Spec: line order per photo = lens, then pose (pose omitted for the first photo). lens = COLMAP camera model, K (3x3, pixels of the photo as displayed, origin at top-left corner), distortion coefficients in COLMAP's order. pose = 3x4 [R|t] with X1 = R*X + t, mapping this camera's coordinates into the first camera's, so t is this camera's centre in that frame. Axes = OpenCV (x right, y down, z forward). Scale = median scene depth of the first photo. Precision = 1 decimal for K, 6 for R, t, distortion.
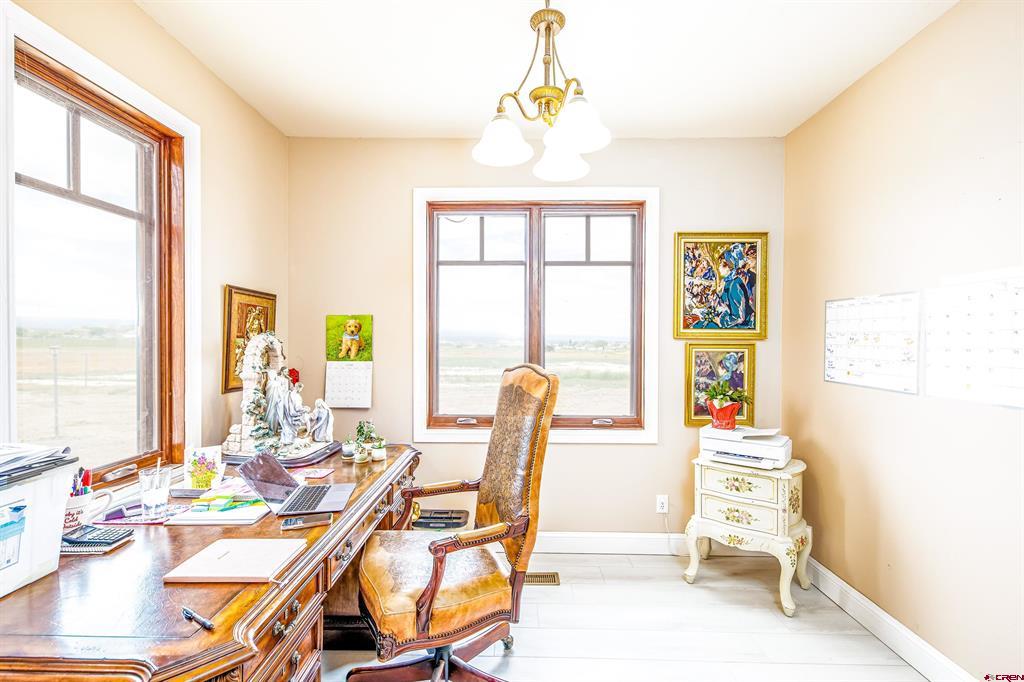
lens RADIAL K [[469.2, 0, 513.5], [0, 469.2, 346.6], [0, 0, 1]] dist [-0.000044, -0.000690]
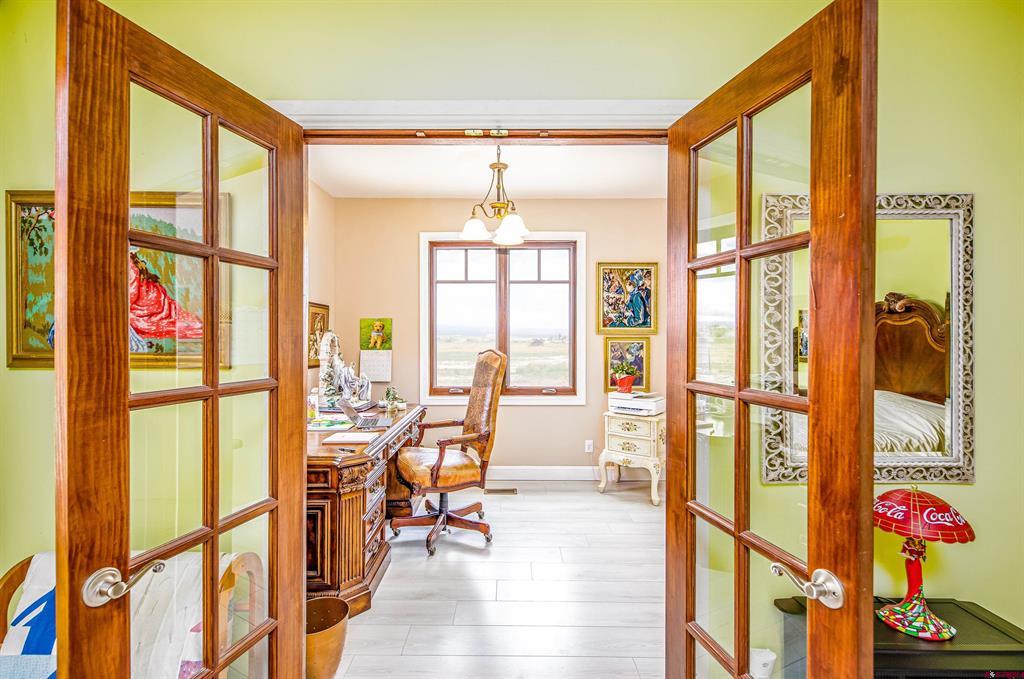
lens RADIAL K [[469.2, 0, 505.3], [0, 469.2, 331.9], [0, 0, 1]] dist [-0.000044, -0.000690]
pose [[0.999975, -0.003387, 0.006239, 0.047634], [0.003504, 0.999817, -0.018793, 0.003681], [-0.006174, 0.018814, 0.999804, -0.489260]]
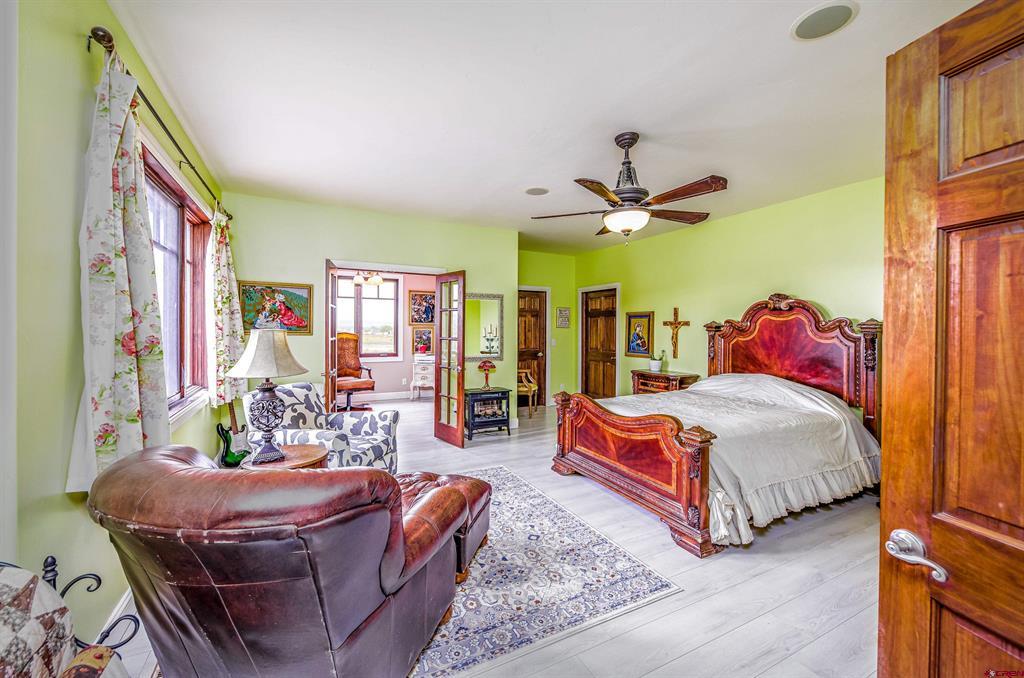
lens RADIAL K [[400.3, 0, 510.7], [0, 400.3, 329.7], [0, 0, 1]] dist [-0.000667, 0.000032]
pose [[0.893449, -0.004240, 0.449145, -0.227670], [0.007528, 0.999956, -0.005536, 0.027219], [-0.449102, 0.008328, 0.893442, -1.619265]]
